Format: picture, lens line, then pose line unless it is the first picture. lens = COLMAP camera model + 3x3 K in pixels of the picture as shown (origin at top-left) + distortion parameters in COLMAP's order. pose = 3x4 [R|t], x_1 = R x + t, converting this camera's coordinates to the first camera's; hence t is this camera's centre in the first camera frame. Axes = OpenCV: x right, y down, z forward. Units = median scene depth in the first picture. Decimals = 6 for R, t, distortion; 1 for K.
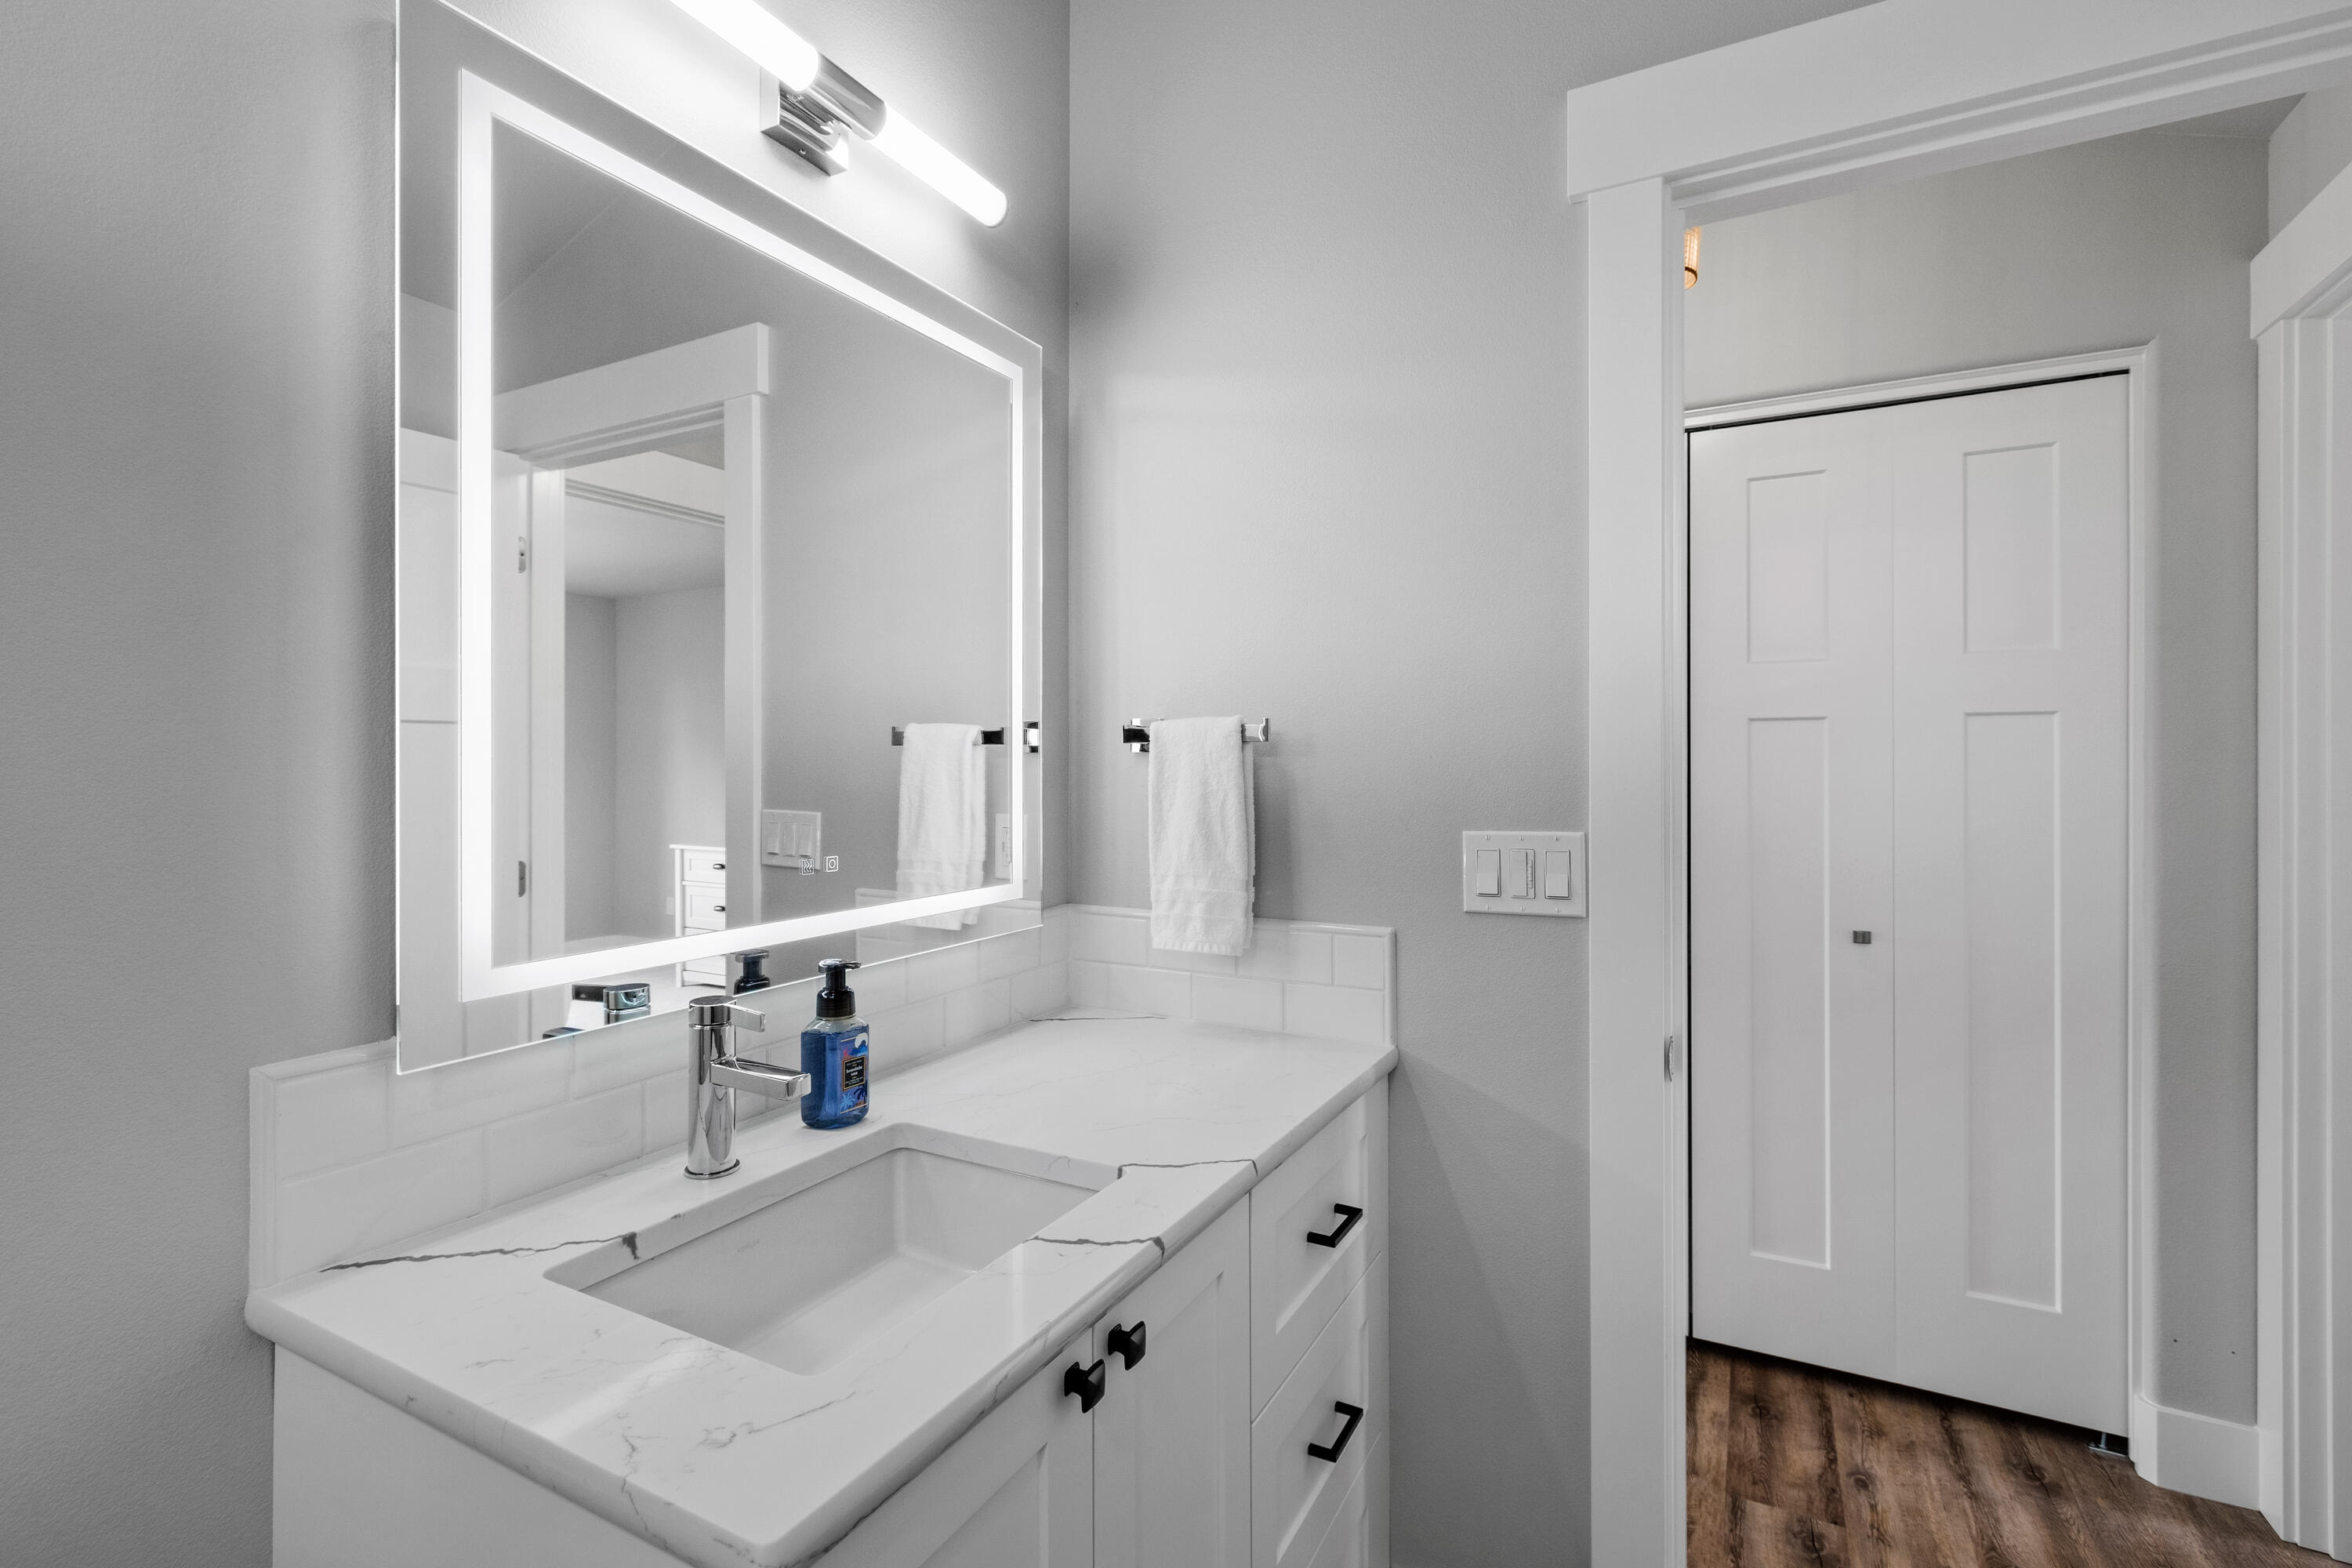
lens RADIAL K [[1072.3, 0, 1176.5], [0, 1072.3, 760.3], [0, 0, 1]] dist [-0.037210, 0.000060]
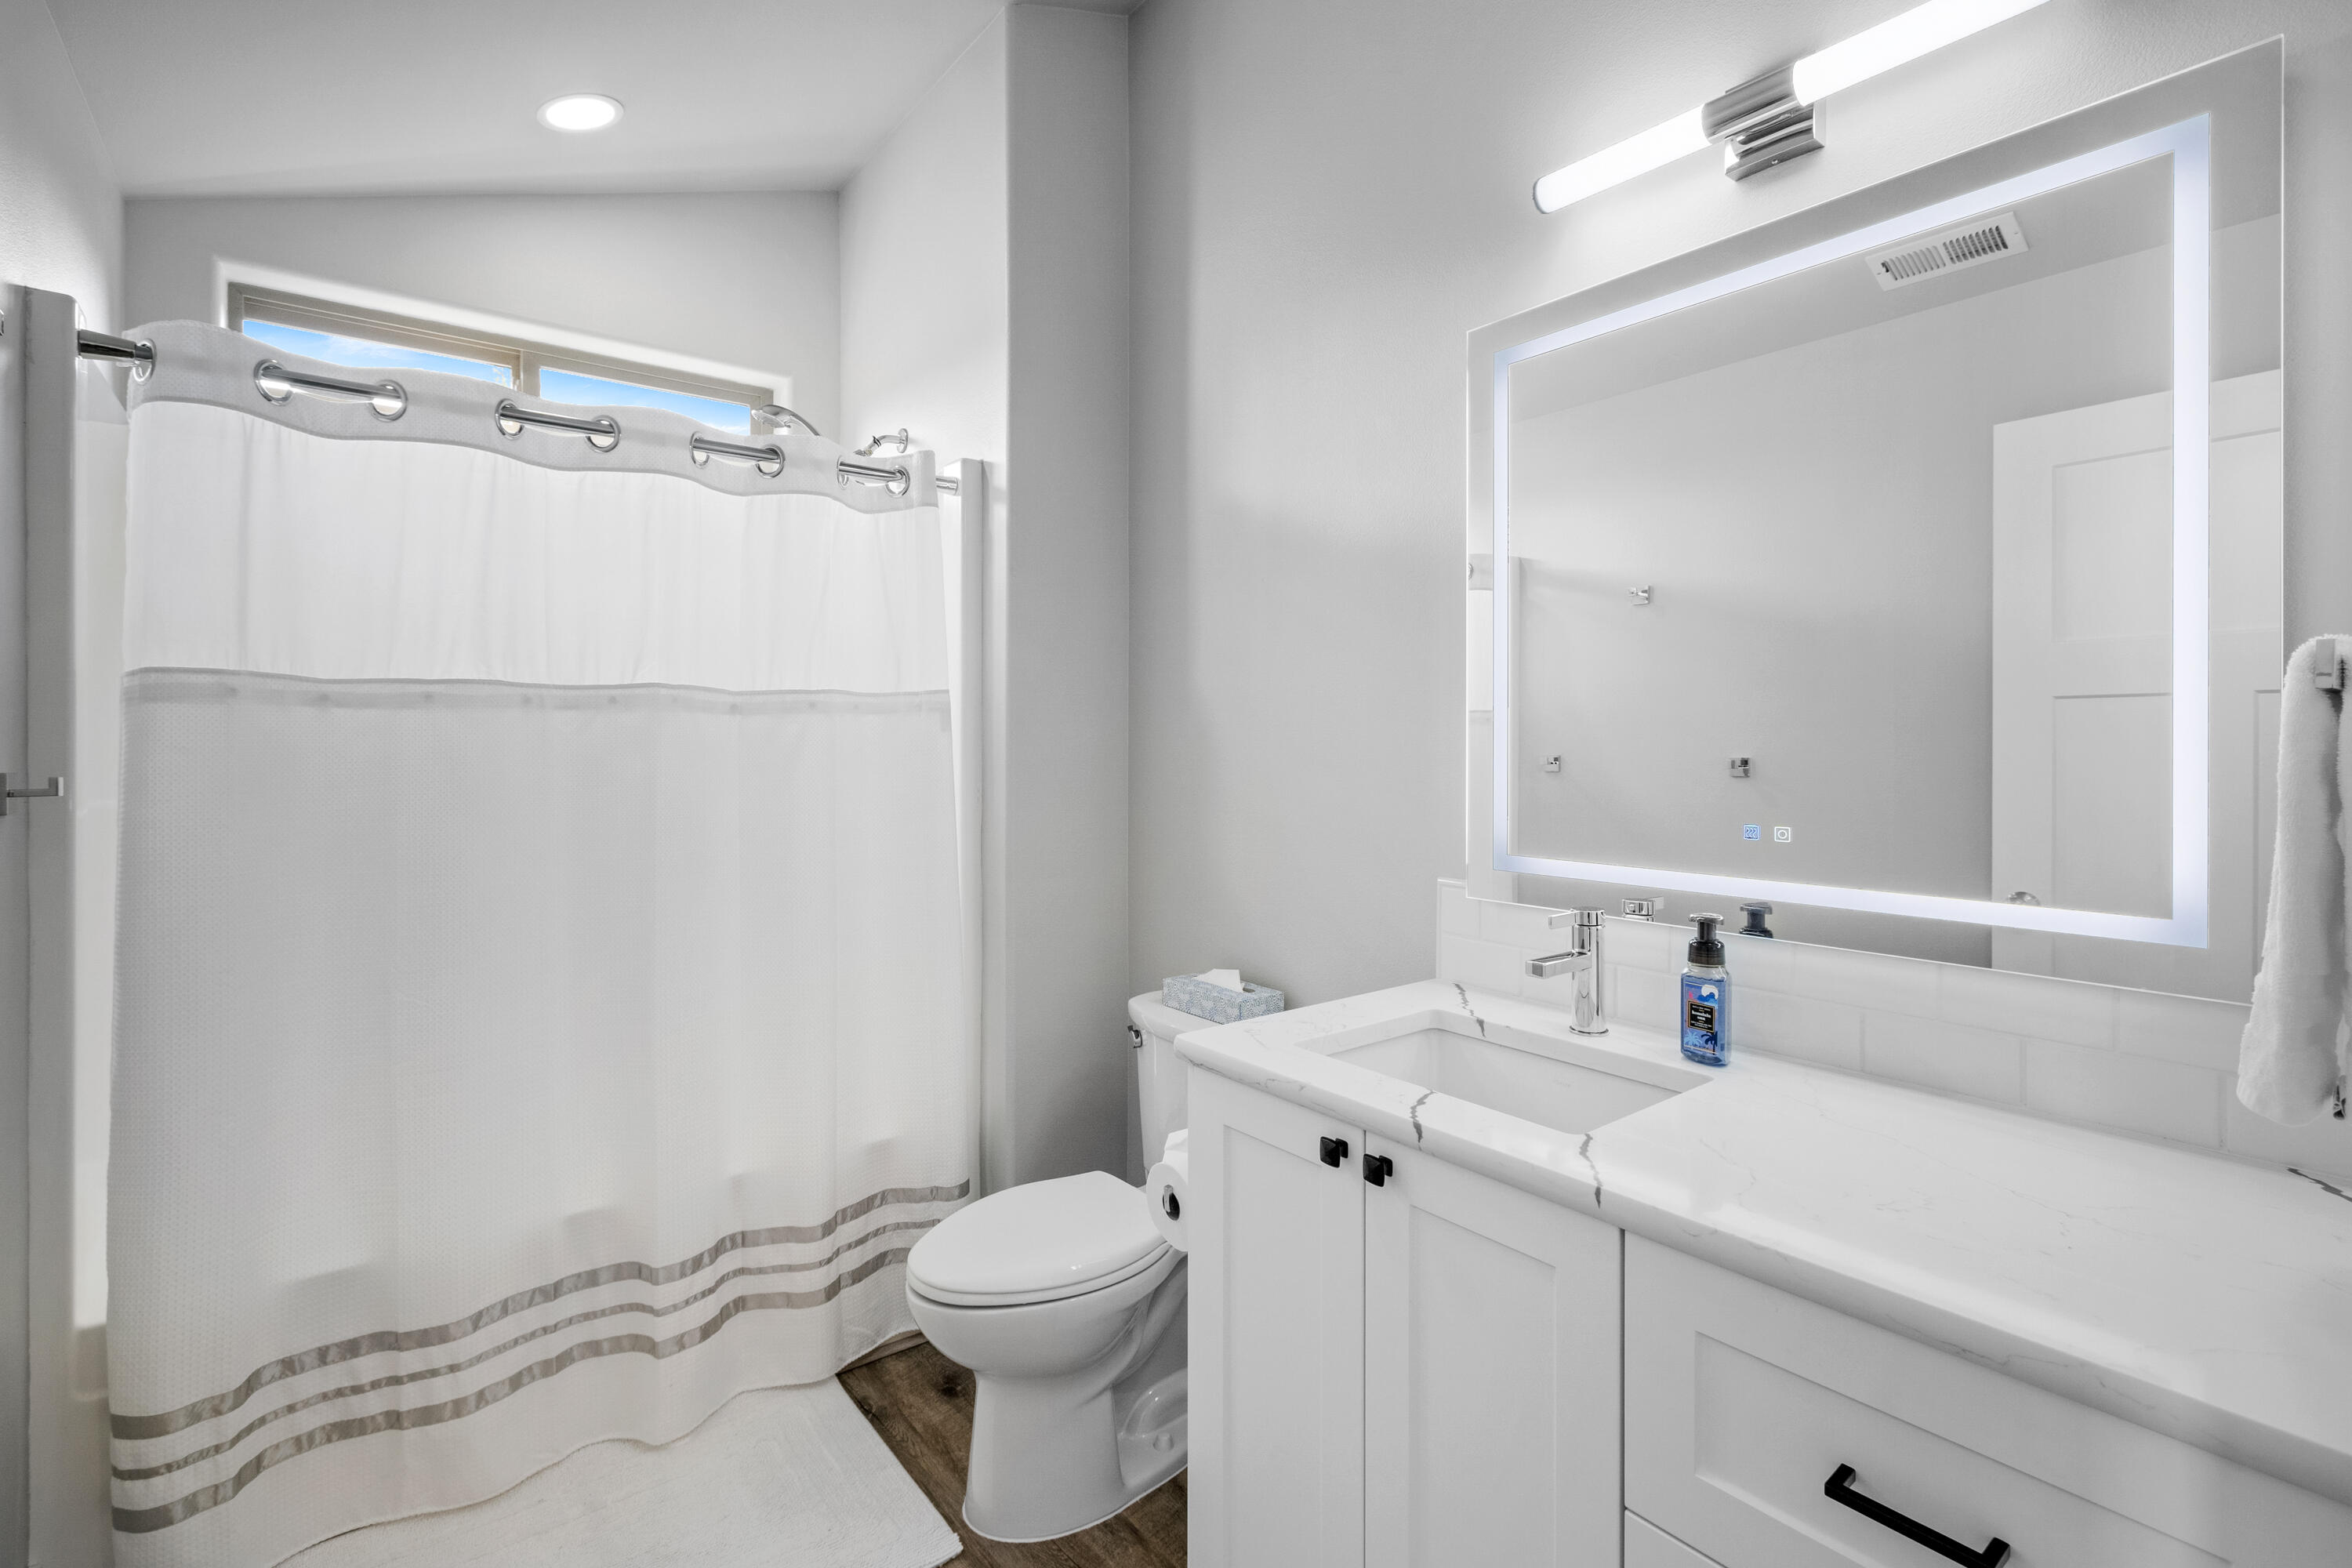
lens RADIAL K [[1072.3, 0, 1176.5], [0, 1072.3, 760.3], [0, 0, 1]] dist [-0.037210, 0.000060]
pose [[-0.440708, 0.007064, -0.897623, 0.921089], [0.001553, 0.999974, 0.007107, 0.017558], [0.897649, 0.001738, -0.440708, 0.991484]]
